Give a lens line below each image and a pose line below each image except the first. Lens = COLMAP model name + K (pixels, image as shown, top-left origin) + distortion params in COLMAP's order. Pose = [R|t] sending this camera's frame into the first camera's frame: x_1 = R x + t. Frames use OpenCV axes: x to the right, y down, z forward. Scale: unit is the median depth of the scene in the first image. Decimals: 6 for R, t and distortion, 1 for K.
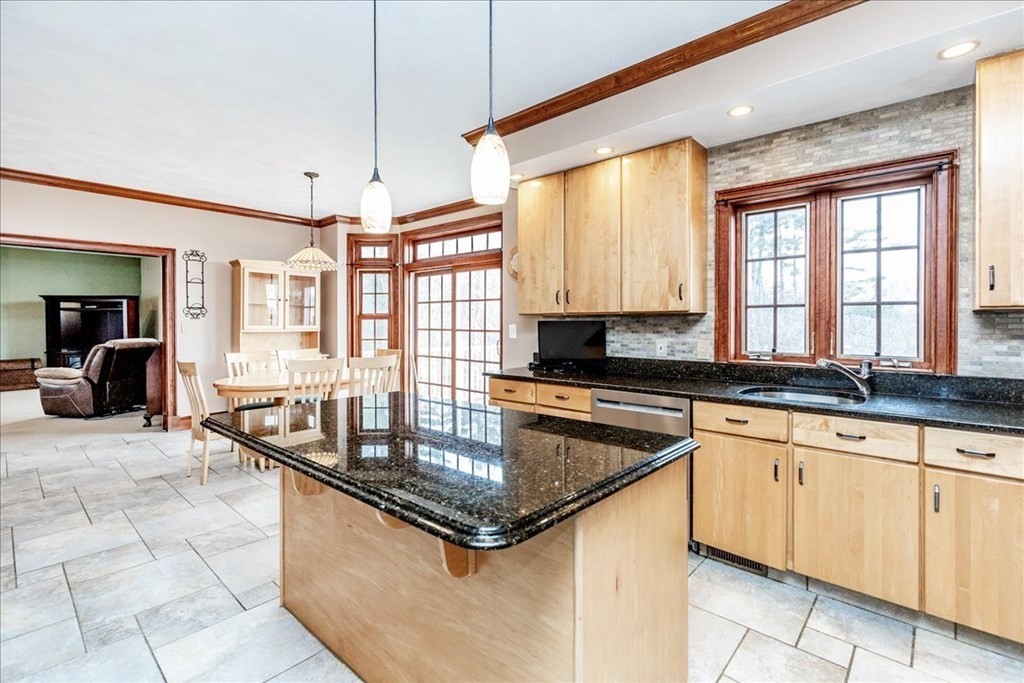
lens RADIAL K [[461.2, 0, 525.3], [0, 461.2, 325.5], [0, 0, 1]] dist [0.002492, -0.000210]
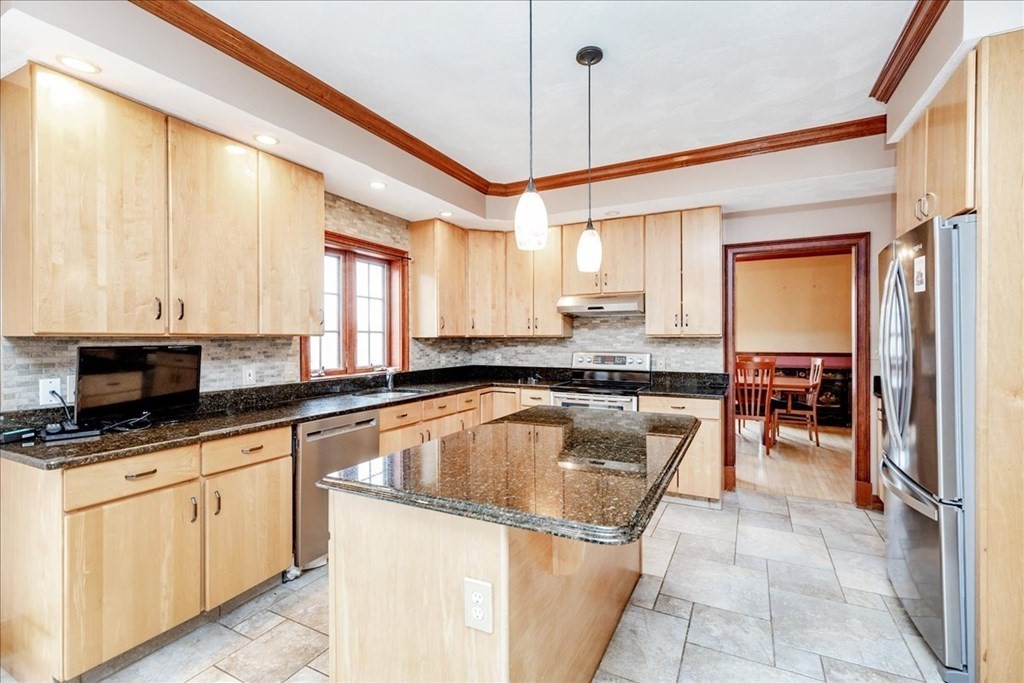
lens RADIAL K [[448.9, 0, 528.6], [0, 448.9, 335.0], [0, 0, 1]] dist [0.015879, 0.000227]
pose [[-0.252684, 0.013508, 0.967454, -0.615780], [0.013523, 0.999854, -0.010428, -0.010723], [-0.967454, 0.010447, -0.252830, 0.629754]]
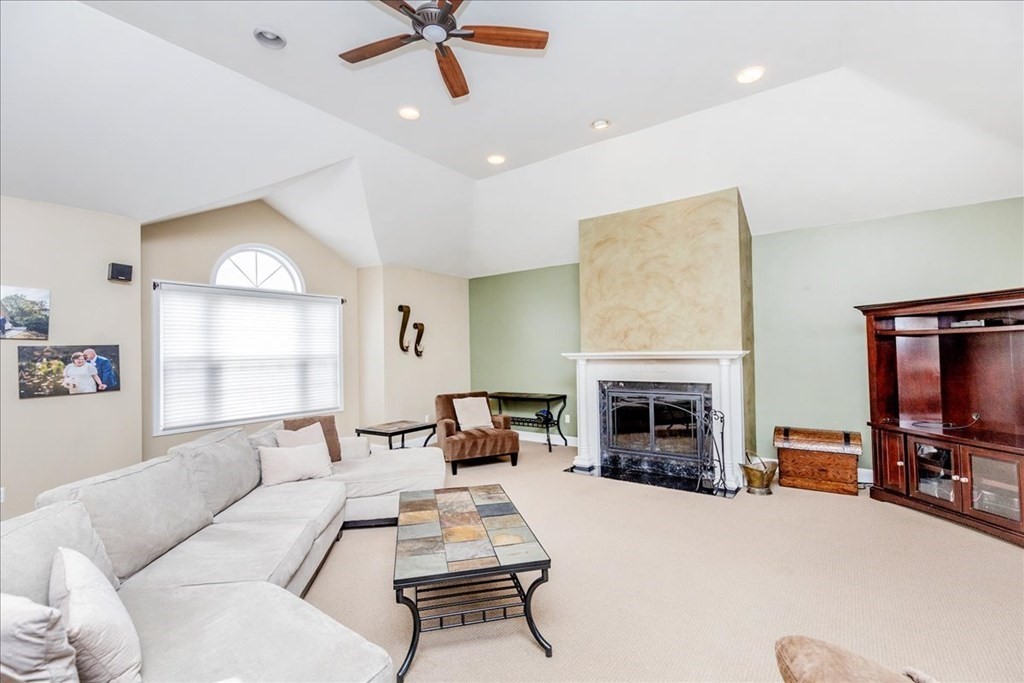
lens RADIAL K [[461.2, 0, 517.1], [0, 461.2, 347.6], [0, 0, 1]] dist [0.002492, -0.000210]
pose [[0.097878, -0.005682, -0.995182, -1.443435], [0.008596, 0.999951, -0.004864, -0.055424], [0.995161, -0.008079, 0.097922, 1.430682]]
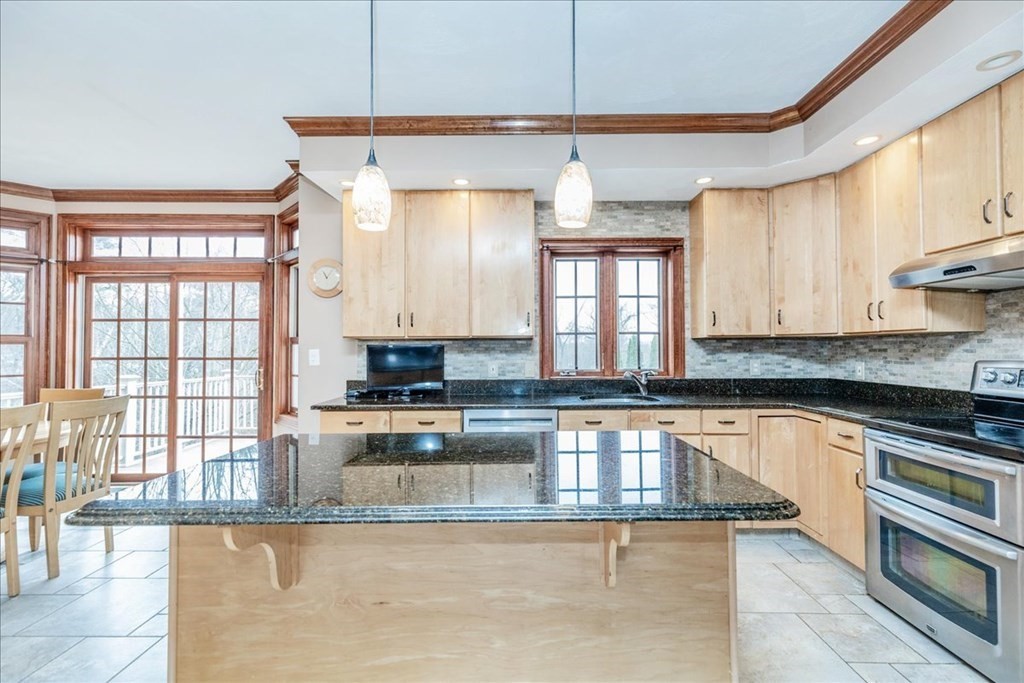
lens RADIAL K [[461.2, 0, 519.8], [0, 461.2, 341.4], [0, 0, 1]] dist [0.002492, -0.000210]
pose [[0.753090, 0.012086, 0.657807, -0.348312], [0.007697, 0.999601, -0.027178, 0.010840], [-0.657873, 0.025530, 0.752696, 0.110175]]
